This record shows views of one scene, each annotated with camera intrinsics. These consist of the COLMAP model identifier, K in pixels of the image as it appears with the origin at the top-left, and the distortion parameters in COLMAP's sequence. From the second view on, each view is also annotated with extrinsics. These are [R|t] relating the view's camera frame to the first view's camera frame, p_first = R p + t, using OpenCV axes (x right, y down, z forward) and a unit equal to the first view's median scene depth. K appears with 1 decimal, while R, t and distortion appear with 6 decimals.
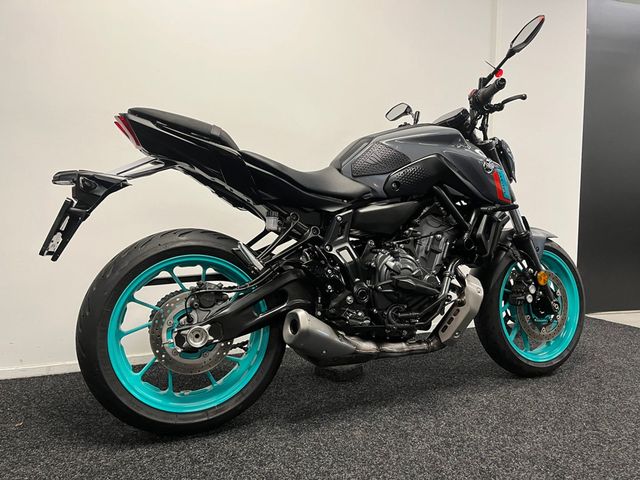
lens RADIAL K [[495.9, 0, 317.5], [0, 495.9, 240.8], [0, 0, 1]] dist [0.005564, -0.006995]
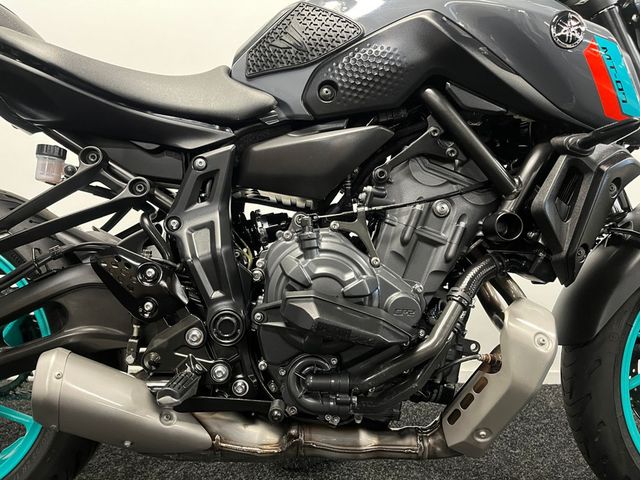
lens RADIAL K [[495.9, 0, 323.0], [0, 495.9, 238.9], [0, 0, 1]] dist [0.005564, -0.006995]
pose [[0.929914, 0.036728, -0.365940, 0.313977], [-0.032816, 0.999318, 0.016906, 0.015132], [0.366311, -0.003713, 0.930485, 0.564001]]
